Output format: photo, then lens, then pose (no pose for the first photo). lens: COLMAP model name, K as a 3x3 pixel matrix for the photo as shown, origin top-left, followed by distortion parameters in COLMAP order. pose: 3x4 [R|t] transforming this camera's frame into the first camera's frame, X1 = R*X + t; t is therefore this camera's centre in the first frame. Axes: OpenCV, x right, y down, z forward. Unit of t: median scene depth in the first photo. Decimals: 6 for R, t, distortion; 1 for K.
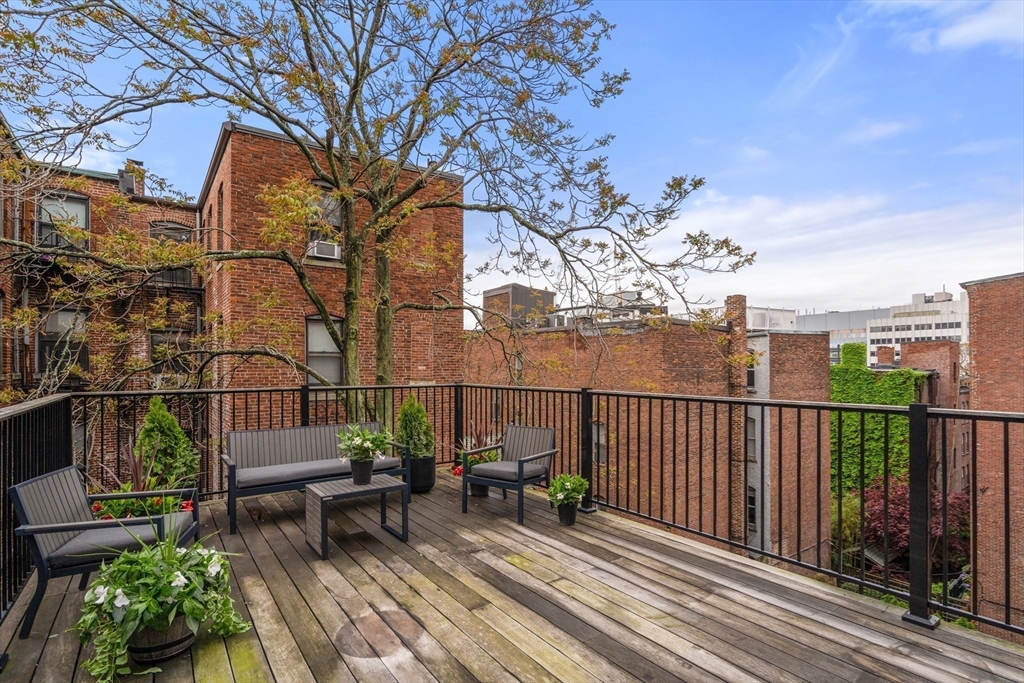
lens RADIAL K [[465.1, 0, 504.3], [0, 465.1, 366.1], [0, 0, 1]] dist [-0.005840, 0.001356]
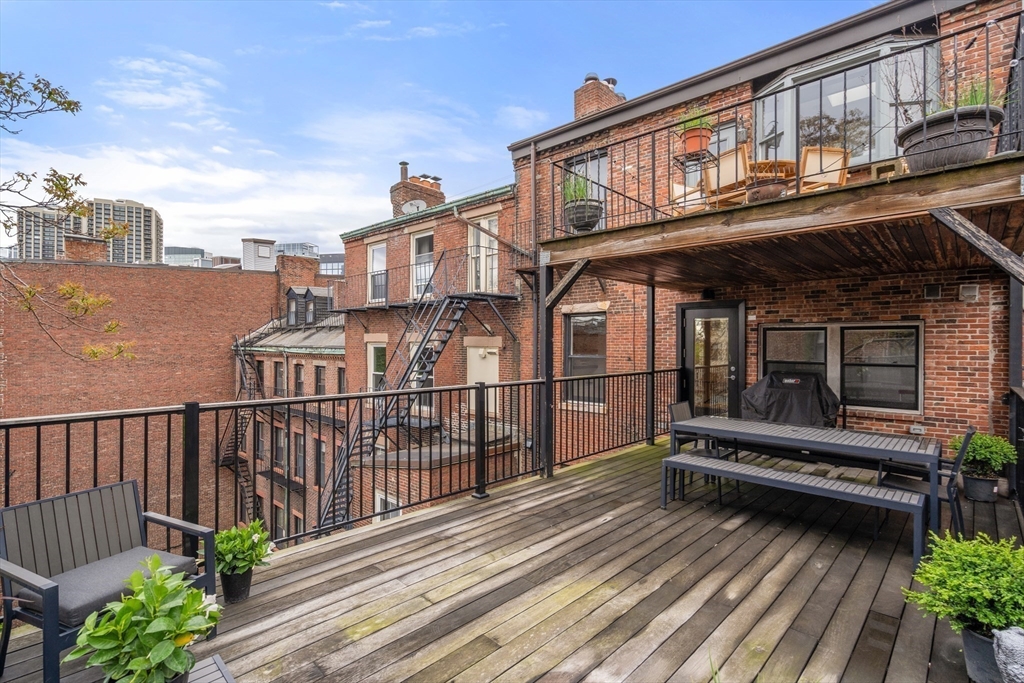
lens RADIAL K [[465.1, 0, 511.4], [0, 465.1, 345.0], [0, 0, 1]] dist [-0.005840, 0.001356]
pose [[-0.136670, 0.002329, 0.990614, -0.880708], [-0.002408, 0.999993, -0.002683, -0.056127], [-0.990614, -0.002753, -0.136664, 0.995891]]
